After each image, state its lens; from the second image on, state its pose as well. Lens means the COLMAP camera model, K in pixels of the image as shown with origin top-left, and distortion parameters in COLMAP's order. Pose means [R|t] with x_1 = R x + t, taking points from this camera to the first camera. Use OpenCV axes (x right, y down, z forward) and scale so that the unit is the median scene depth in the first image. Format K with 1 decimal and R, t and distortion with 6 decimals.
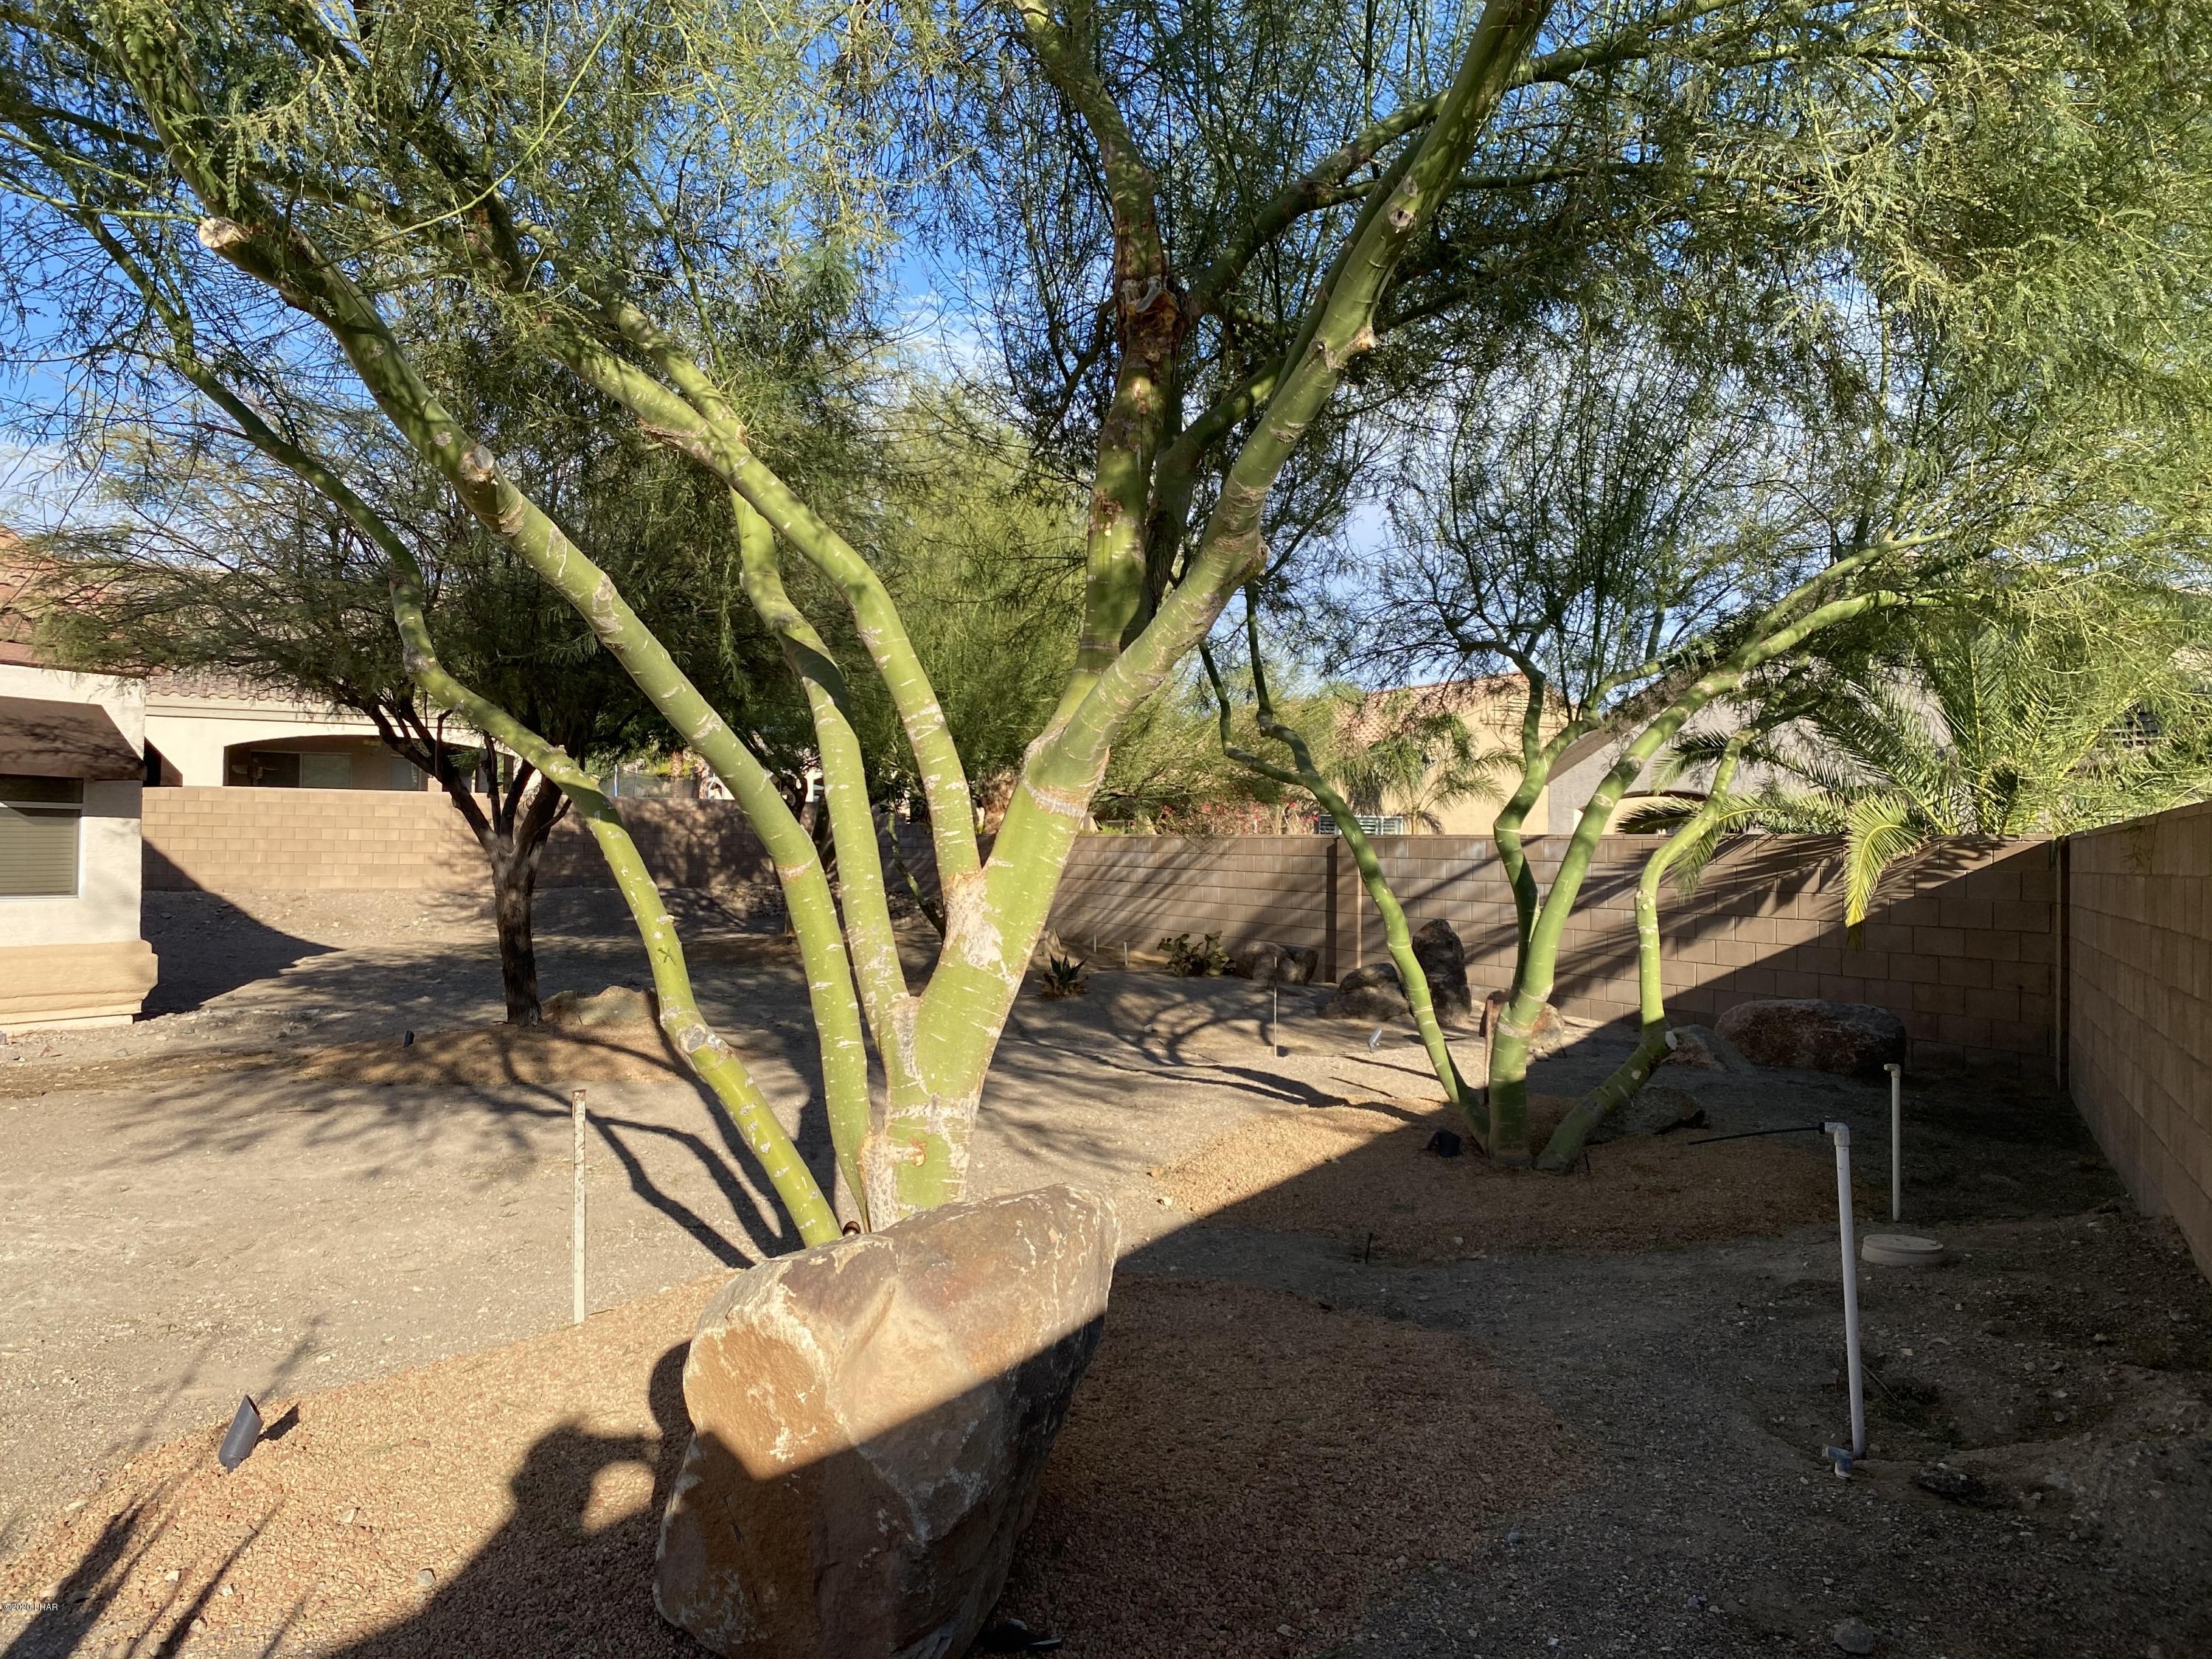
lens RADIAL K [[1706.9, 0, 1106.0], [0, 1706.9, 829.5], [0, 0, 1]] dist [-0.005539, -0.004649]
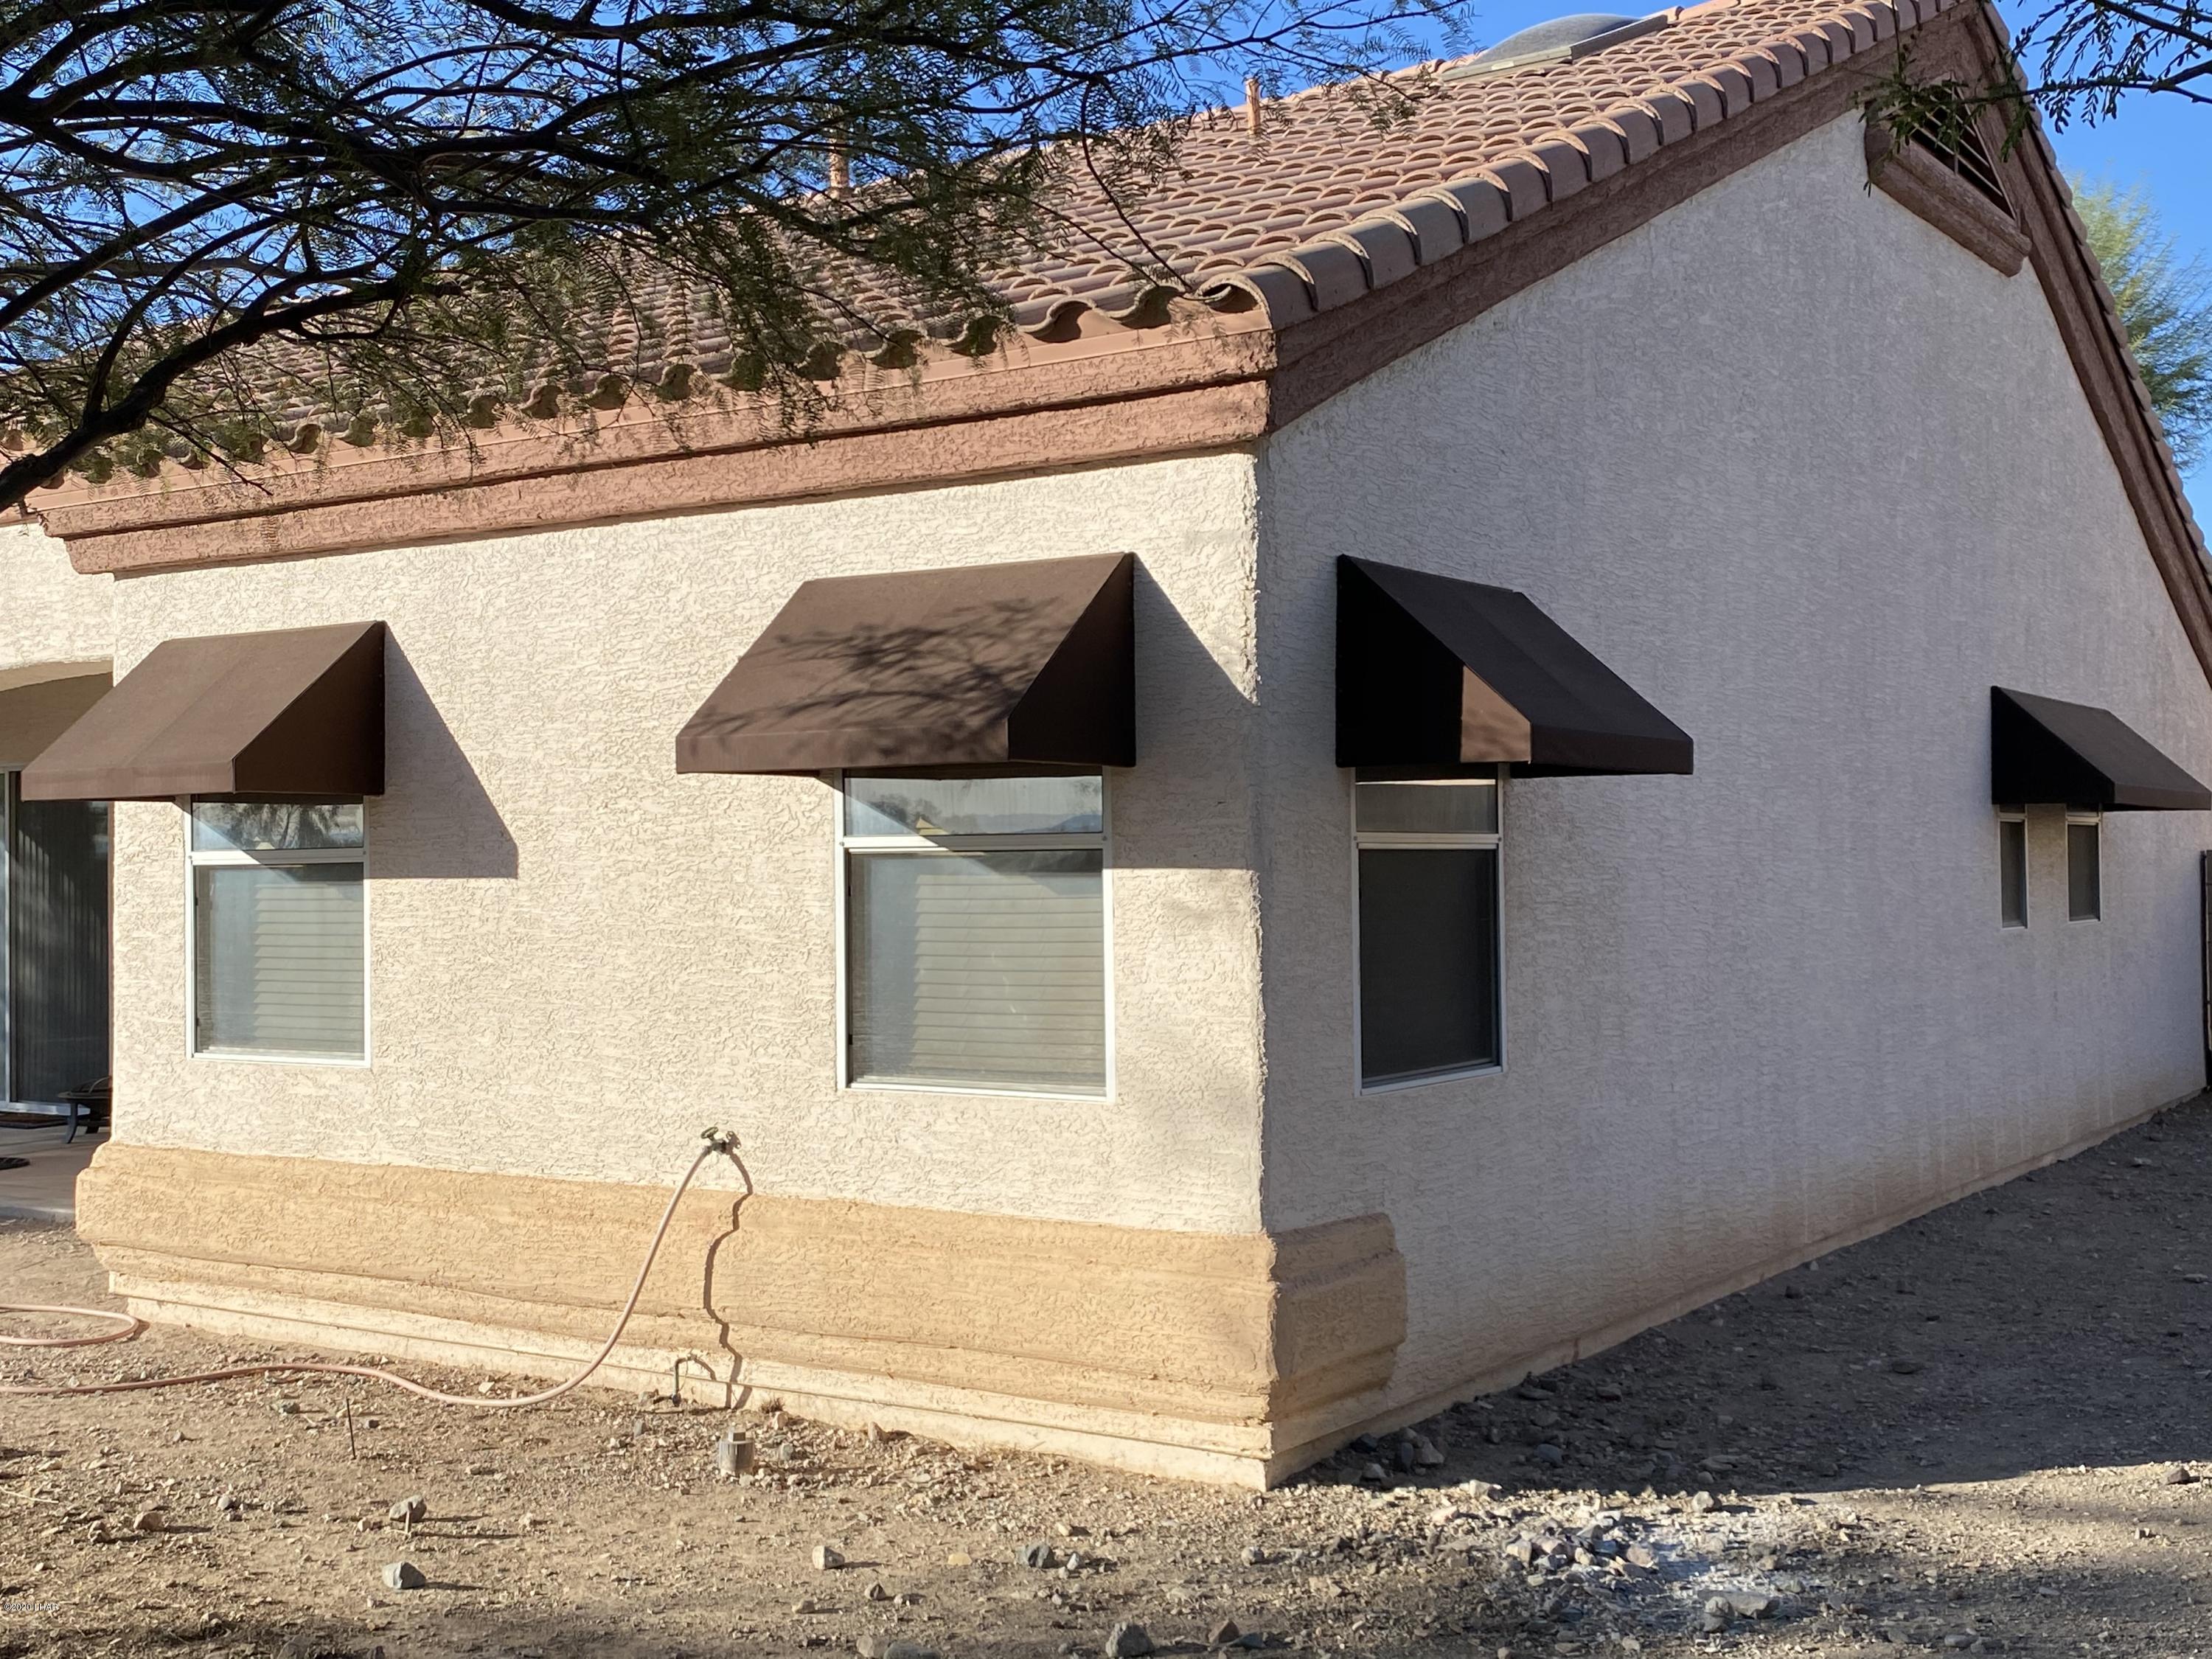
lens RADIAL K [[2532.6, 0, 1106.0], [0, 2532.6, 829.5], [0, 0, 1]] dist [0.005289, 0.008772]
pose [[-0.103751, -0.029466, -0.994167, -0.078163], [0.025524, 0.999153, -0.032278, 0.002168], [0.994276, -0.028724, -0.102912, 1.094866]]
